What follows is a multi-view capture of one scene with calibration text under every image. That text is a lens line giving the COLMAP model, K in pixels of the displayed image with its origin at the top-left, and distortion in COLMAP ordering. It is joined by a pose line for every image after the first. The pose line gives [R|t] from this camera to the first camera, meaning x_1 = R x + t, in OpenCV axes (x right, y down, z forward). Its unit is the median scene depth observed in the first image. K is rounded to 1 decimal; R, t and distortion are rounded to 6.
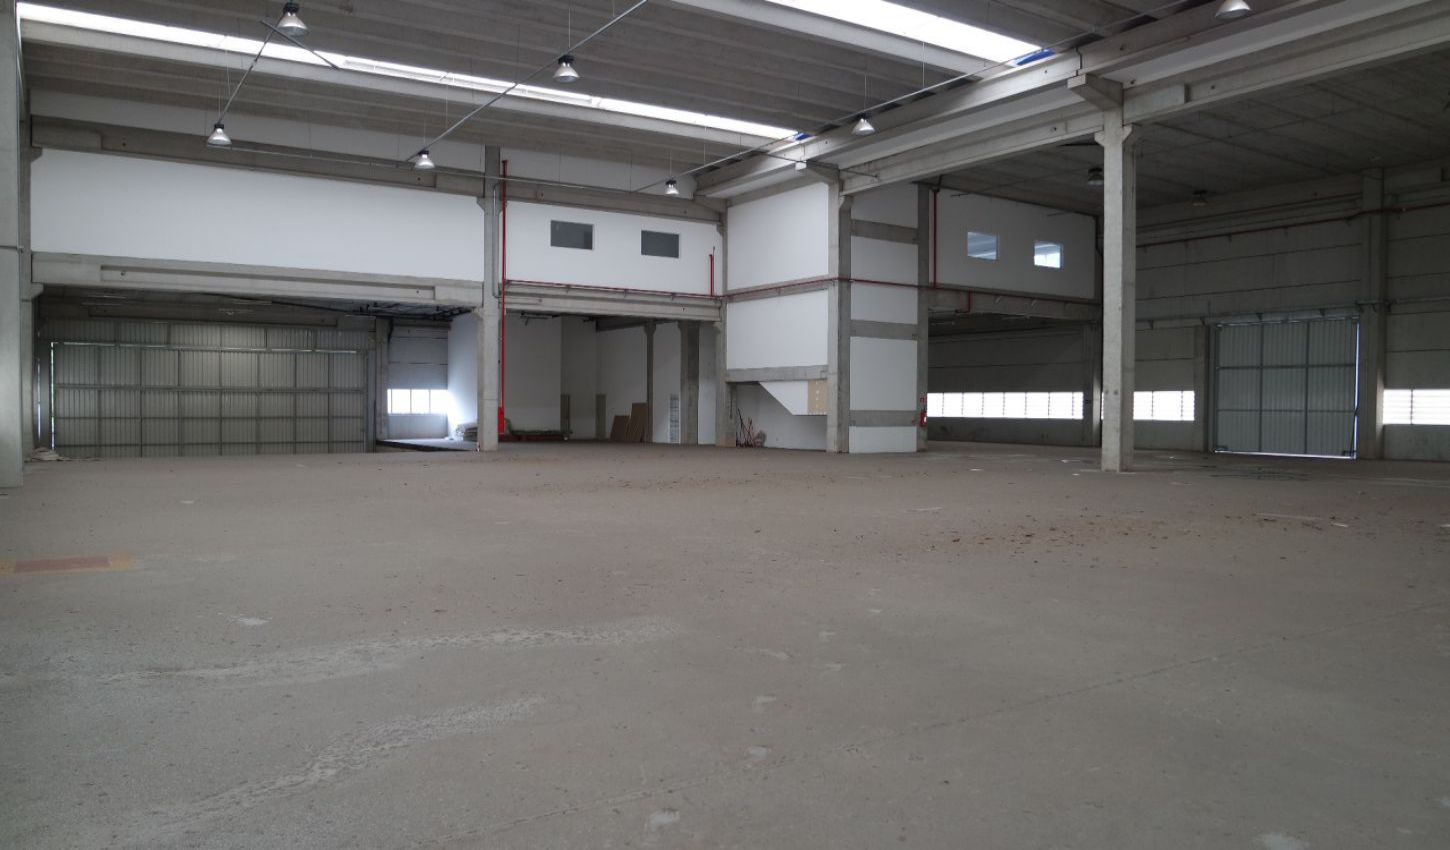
lens RADIAL K [[1043.8, 0, 710.6], [0, 1043.8, 428.9], [0, 0, 1]] dist [-0.045862, 0.014957]
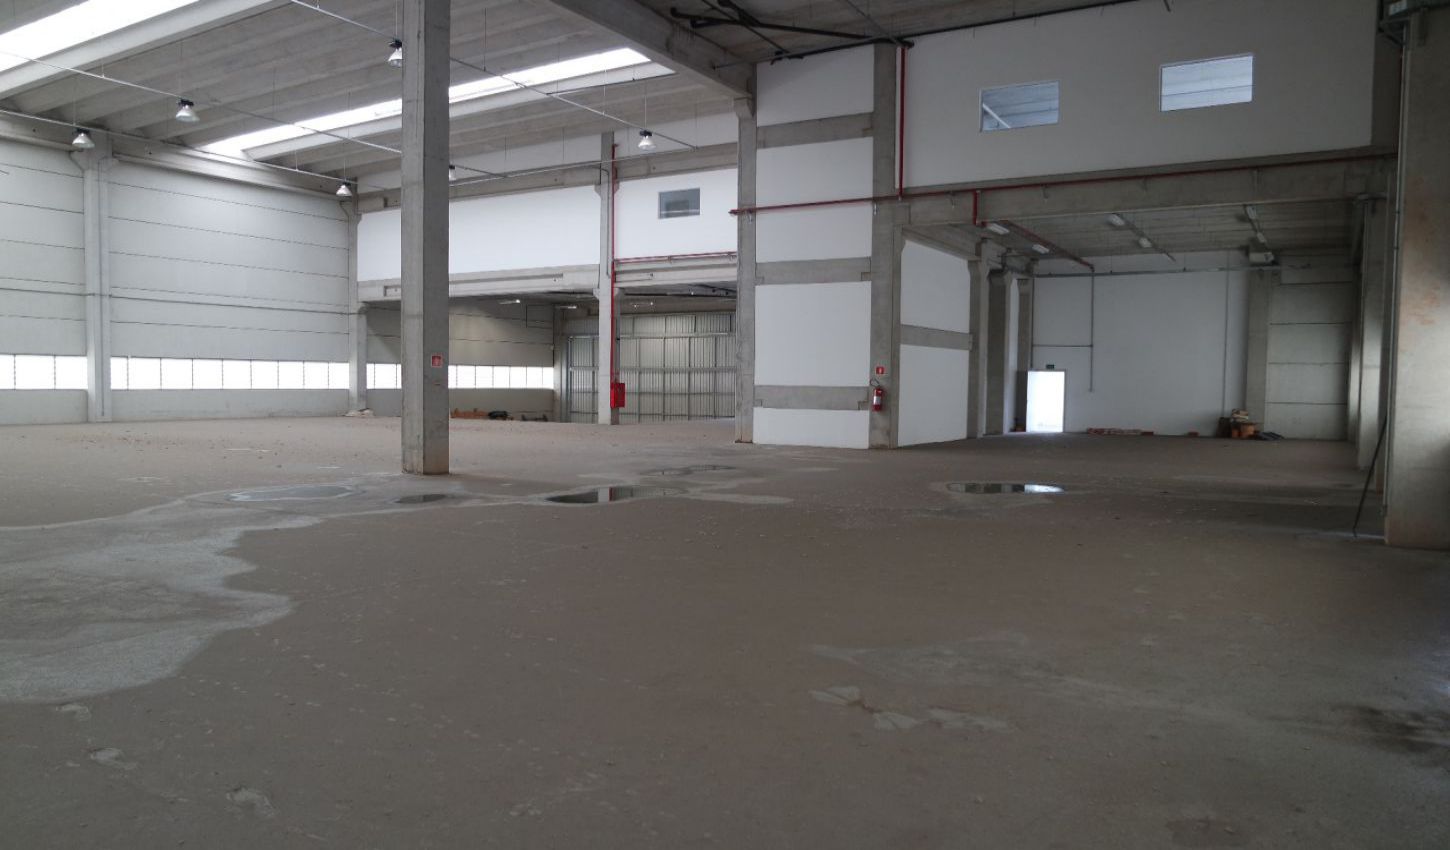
lens RADIAL K [[1043.8, 0, 714.5], [0, 1043.8, 421.4], [0, 0, 1]] dist [-0.045862, 0.014957]
pose [[0.416855, 0.031538, -0.908426, 0.773514], [-0.026460, 0.999395, 0.022554, -0.008045], [0.908588, 0.014635, 0.417438, 0.644157]]
